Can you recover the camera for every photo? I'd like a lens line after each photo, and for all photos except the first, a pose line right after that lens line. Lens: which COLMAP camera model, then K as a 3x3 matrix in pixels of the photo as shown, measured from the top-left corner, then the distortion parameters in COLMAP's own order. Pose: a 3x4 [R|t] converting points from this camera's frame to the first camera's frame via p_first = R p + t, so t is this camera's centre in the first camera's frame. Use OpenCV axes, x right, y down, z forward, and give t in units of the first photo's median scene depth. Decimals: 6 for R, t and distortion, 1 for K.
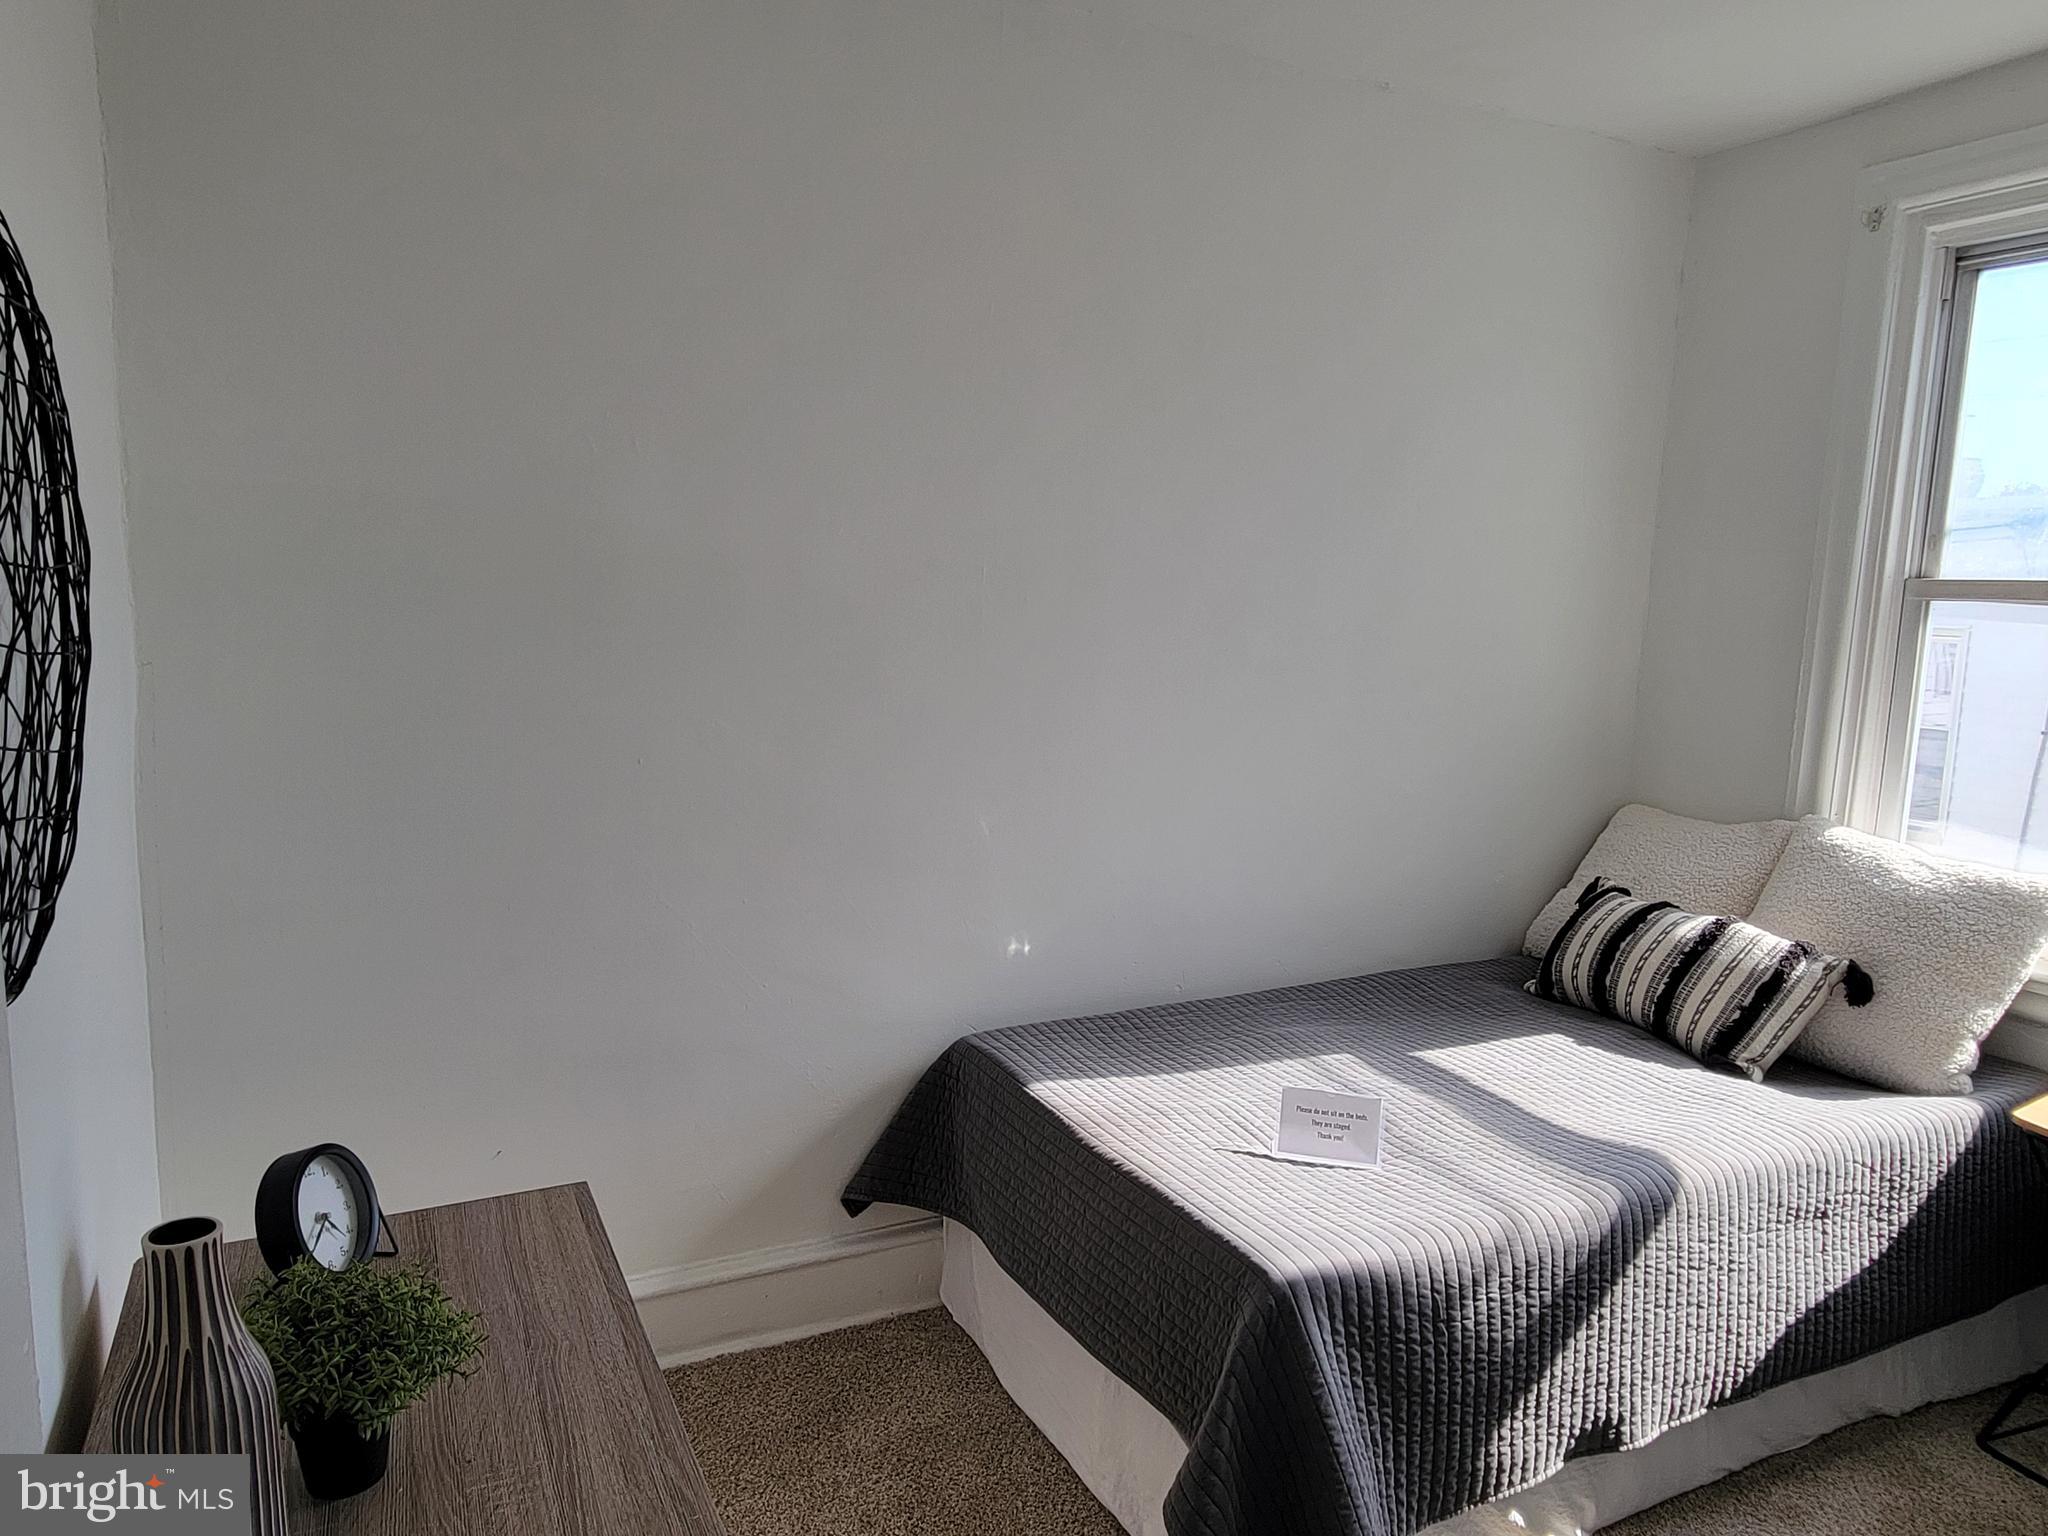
lens RADIAL K [[1402.5, 0, 1021.6], [0, 1402.5, 771.1], [0, 0, 1]] dist [-0.019433, 0.007861]
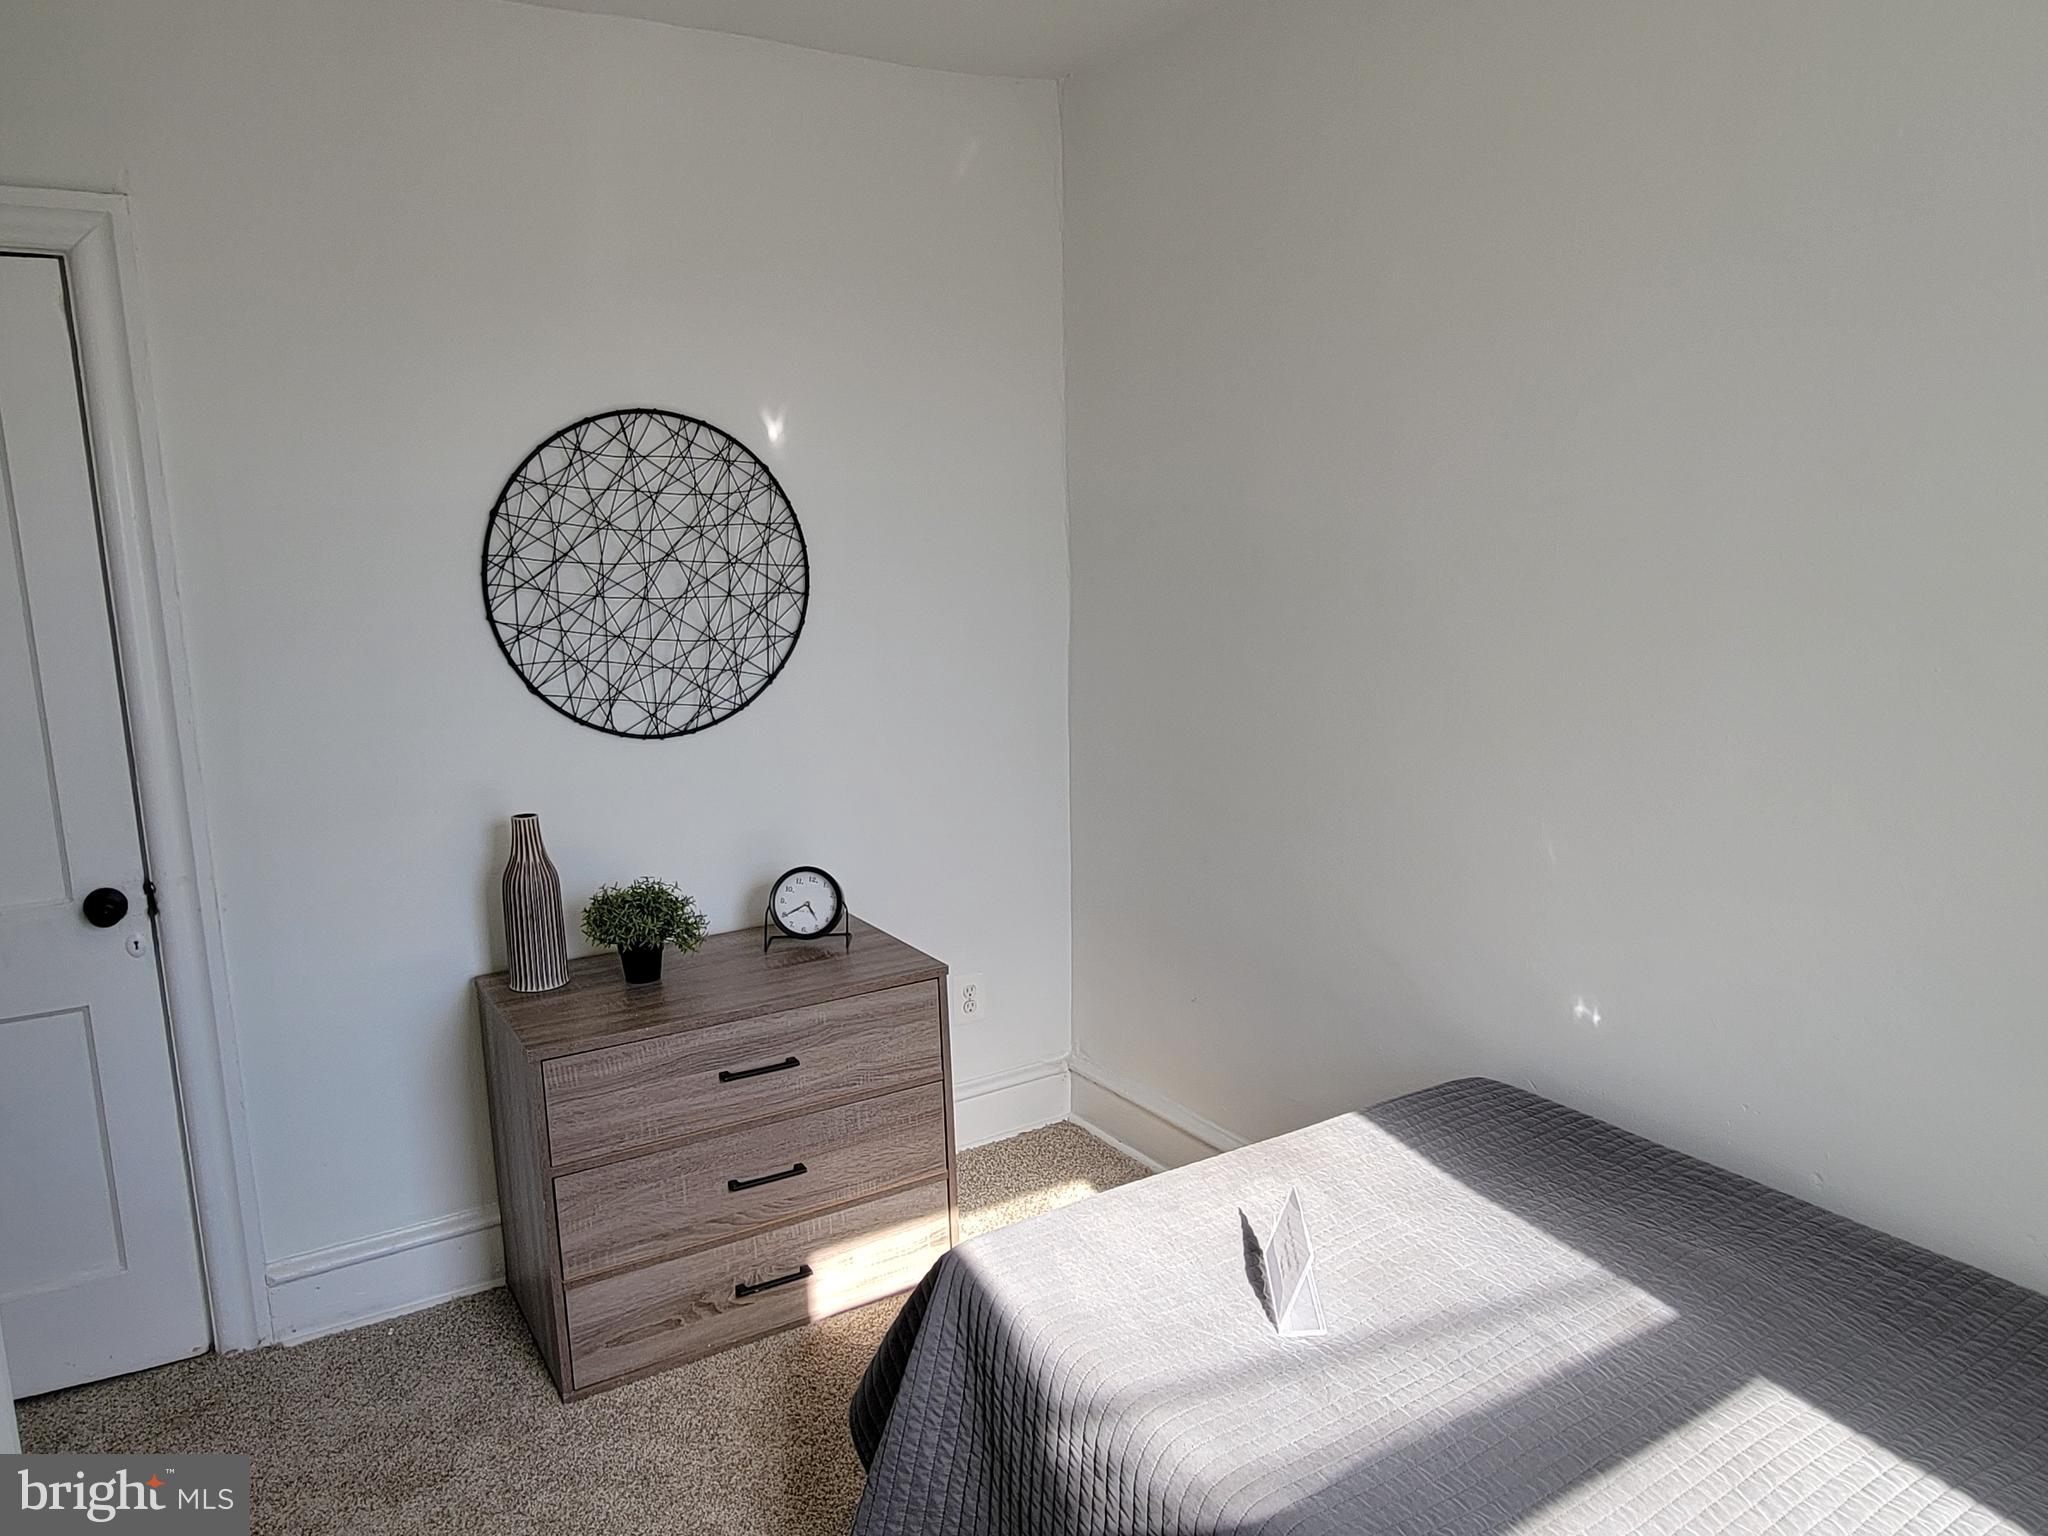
lens RADIAL K [[1402.5, 0, 1024.4], [0, 1402.5, 772.4], [0, 0, 1]] dist [-0.019433, 0.007861]
pose [[0.113129, 0.163762, -0.979992, 1.041988], [-0.140502, 0.979049, 0.147386, -0.117339], [0.983596, 0.121018, 0.133768, 0.807686]]
